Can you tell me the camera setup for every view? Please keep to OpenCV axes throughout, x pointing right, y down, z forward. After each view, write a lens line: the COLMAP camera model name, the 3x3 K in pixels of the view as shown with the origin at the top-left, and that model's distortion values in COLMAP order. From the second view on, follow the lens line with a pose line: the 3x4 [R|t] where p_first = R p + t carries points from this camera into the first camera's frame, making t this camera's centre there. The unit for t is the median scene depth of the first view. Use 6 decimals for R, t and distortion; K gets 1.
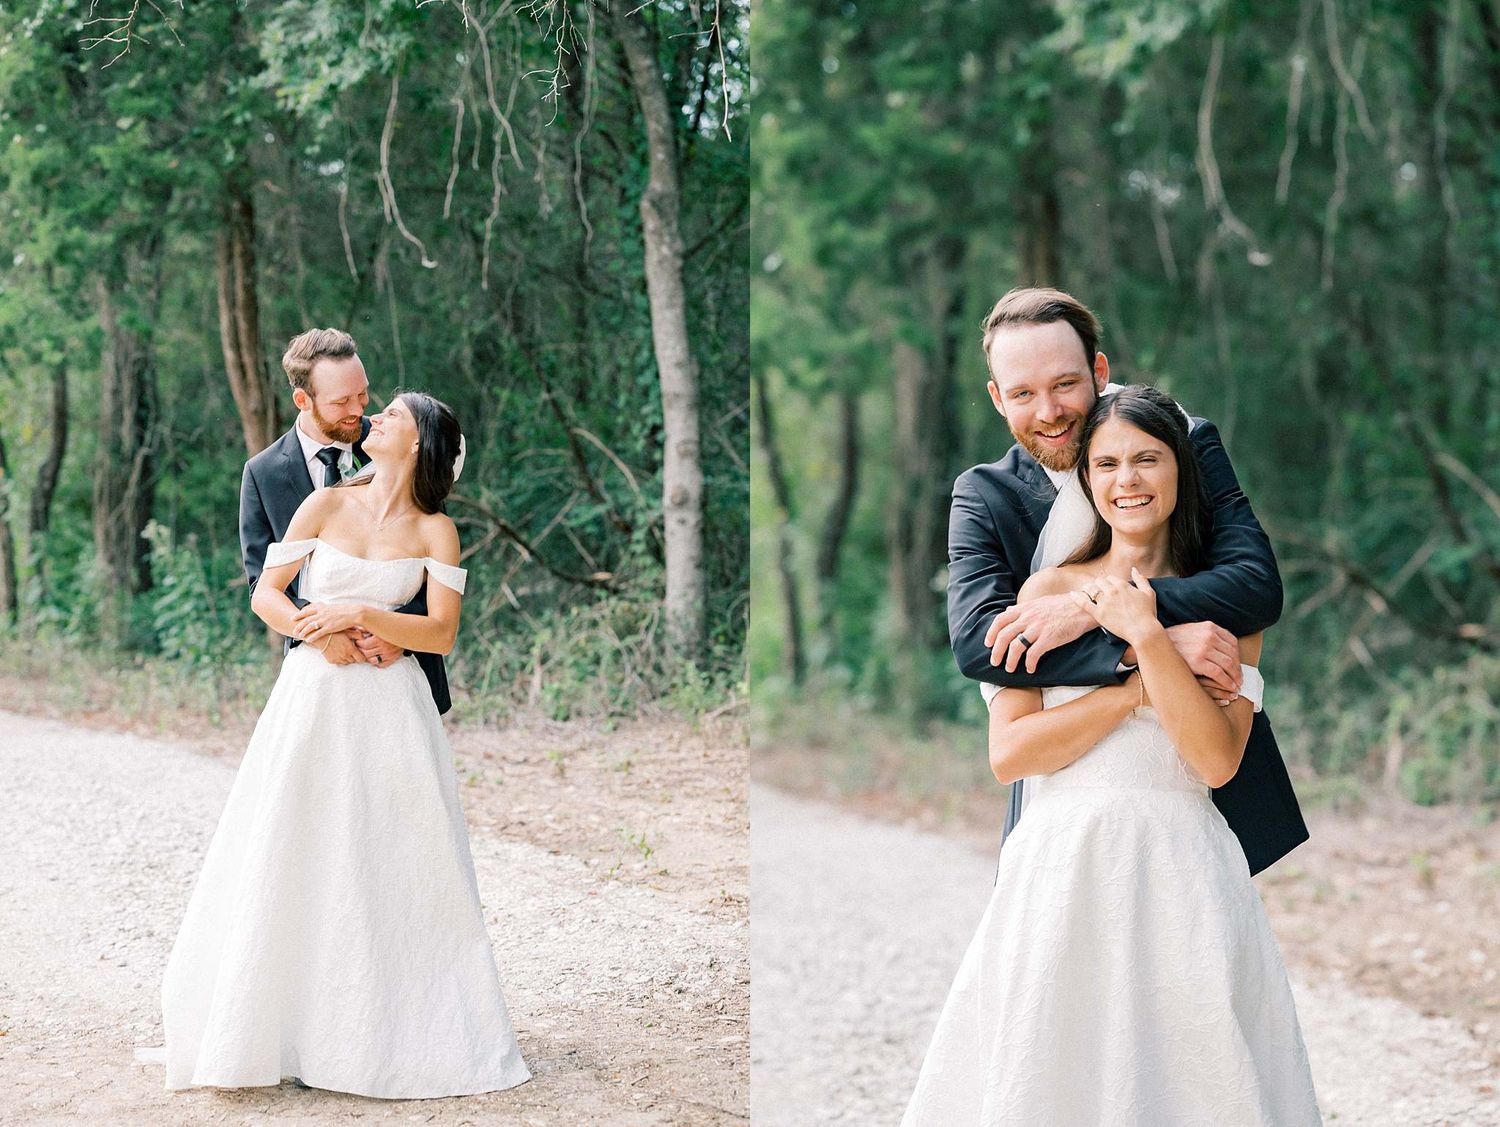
lens RADIAL K [[3746.6, 0, 750.0], [0, 3746.6, 563.5], [0, 0, 1]] dist [0.019063, -0.560802]
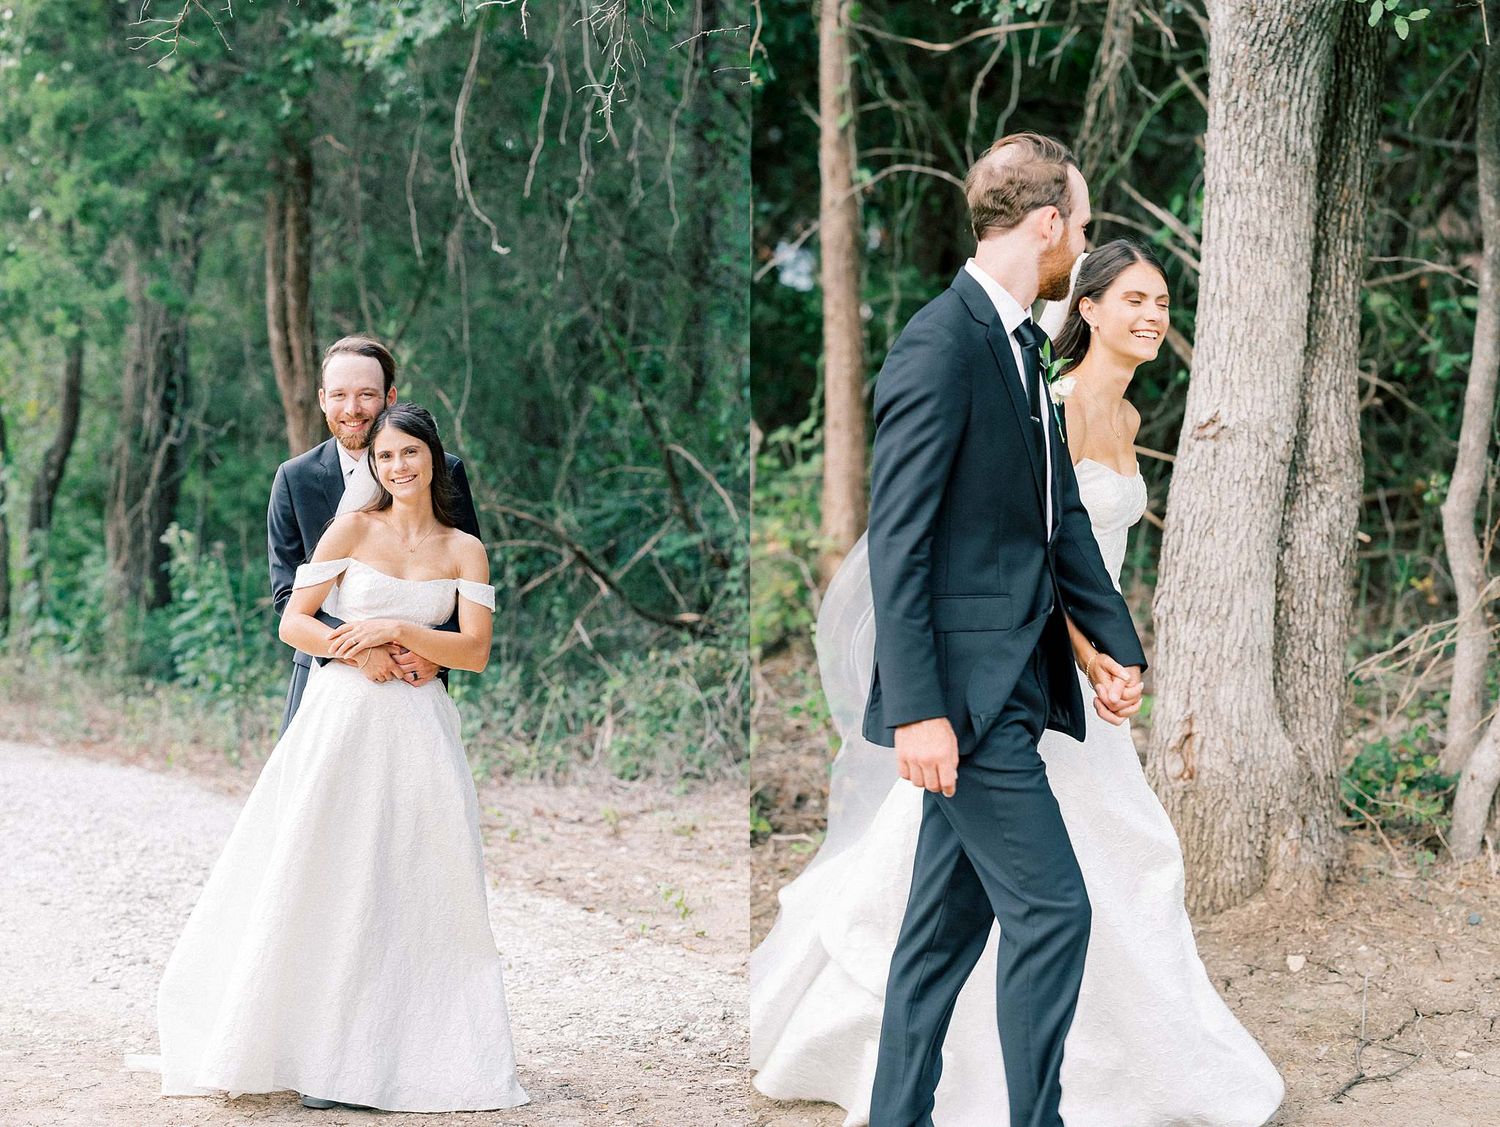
lens RADIAL K [[3689.5, 0, 751.5], [0, 3689.5, 654.8], [0, 0, 1]] dist [-0.090099, 1.302565]
pose [[0.998379, 0.056923, -0.000164, -0.024419], [-0.056915, 0.998275, 0.014385, -0.001092], [0.000983, -0.014352, 0.999897, 0.148831]]
